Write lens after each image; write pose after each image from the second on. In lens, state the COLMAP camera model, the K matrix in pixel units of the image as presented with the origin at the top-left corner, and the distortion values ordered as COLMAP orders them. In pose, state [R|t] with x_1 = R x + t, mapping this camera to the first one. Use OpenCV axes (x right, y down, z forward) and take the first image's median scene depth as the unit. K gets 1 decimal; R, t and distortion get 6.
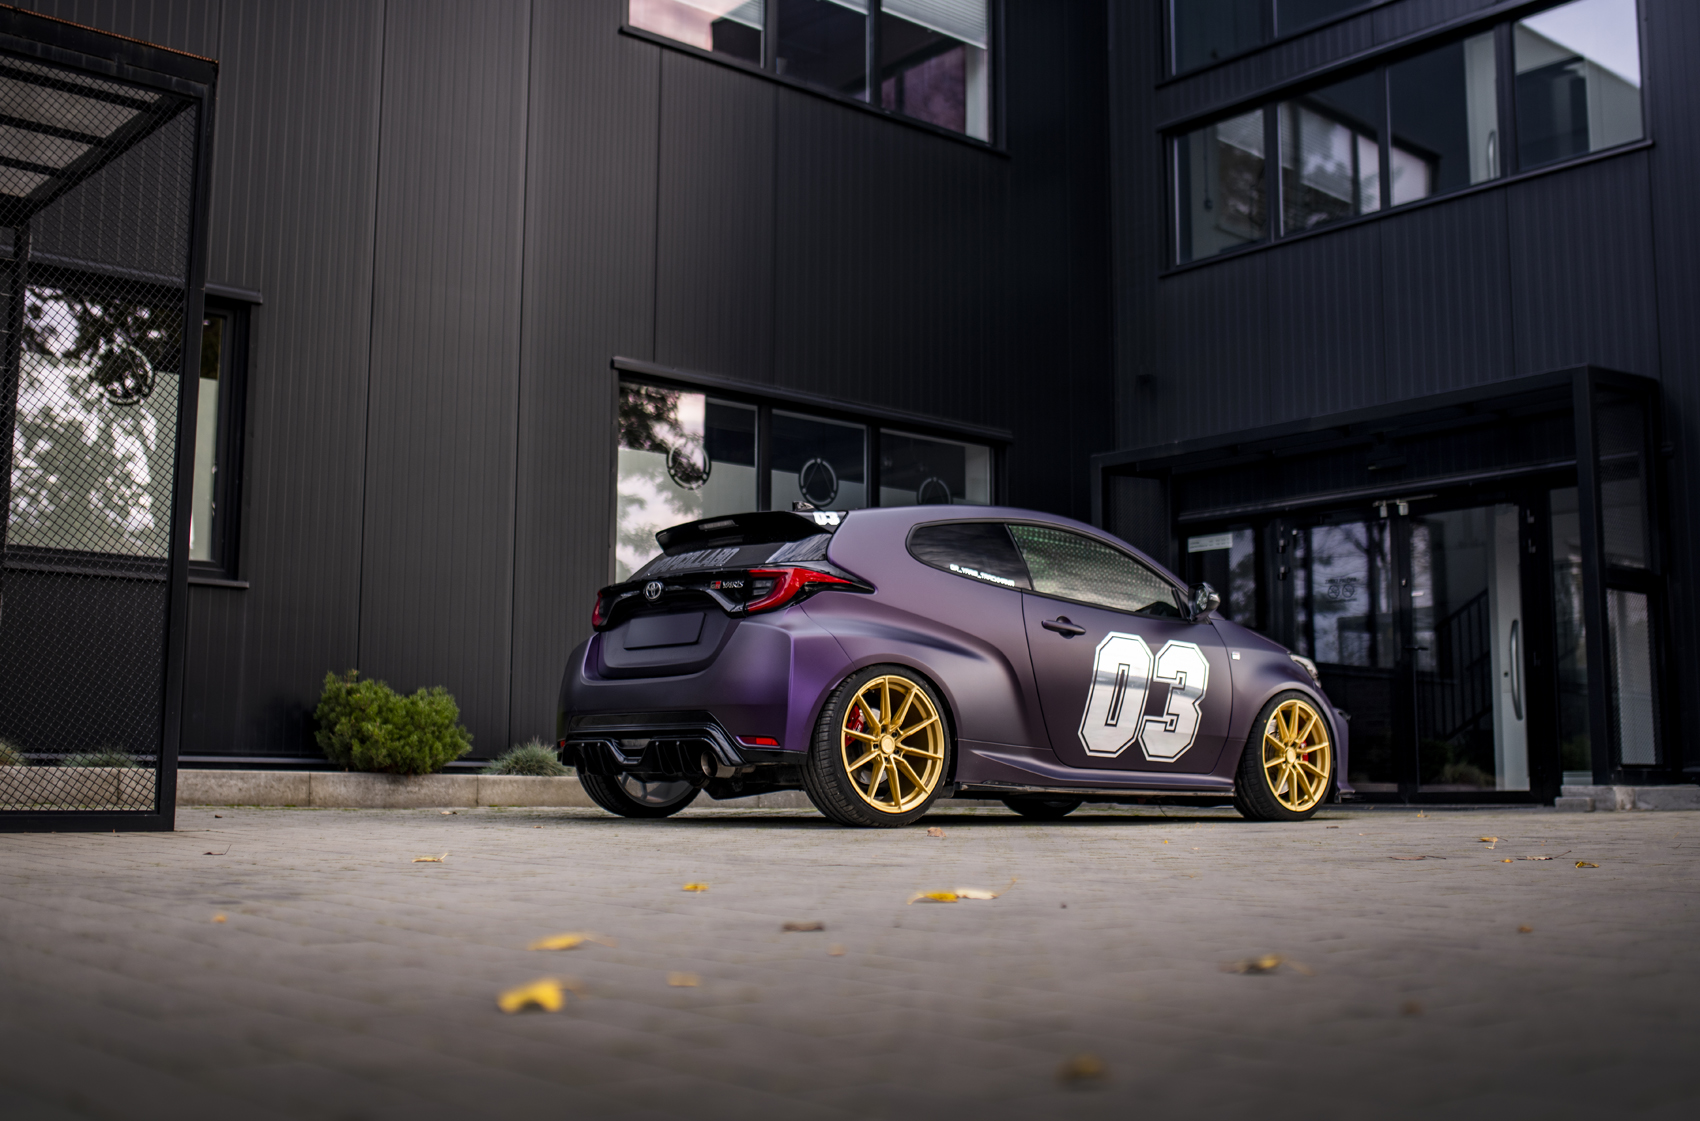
lens RADIAL K [[1746.8, 0, 850.0], [0, 1746.8, 560.5], [0, 0, 1]] dist [0.000054, -0.002650]
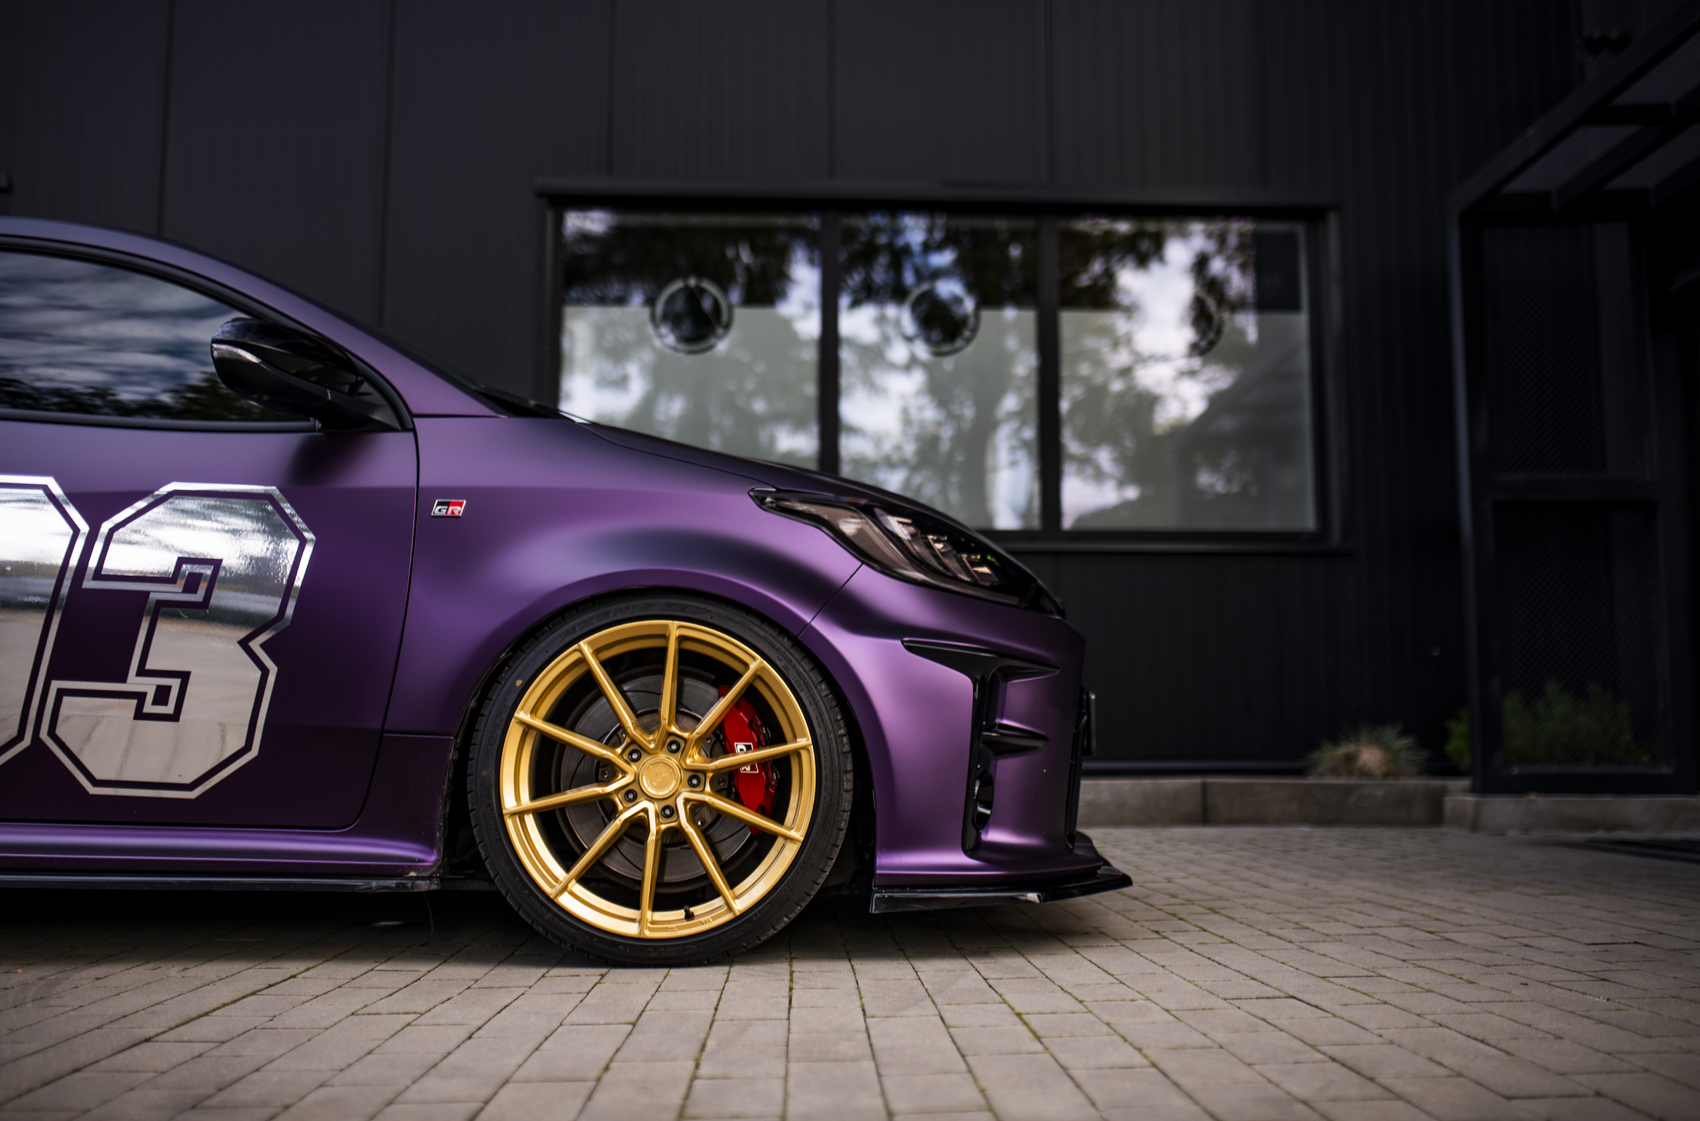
lens RADIAL K [[1746.8, 0, 850.0], [0, 1746.8, 560.5], [0, 0, 1]] dist [0.000054, -0.002650]
pose [[0.778950, -0.078849, -0.622108, 0.543689], [0.078163, 0.996535, -0.028436, 0.086556], [0.622195, -0.026476, 0.782414, 0.800251]]
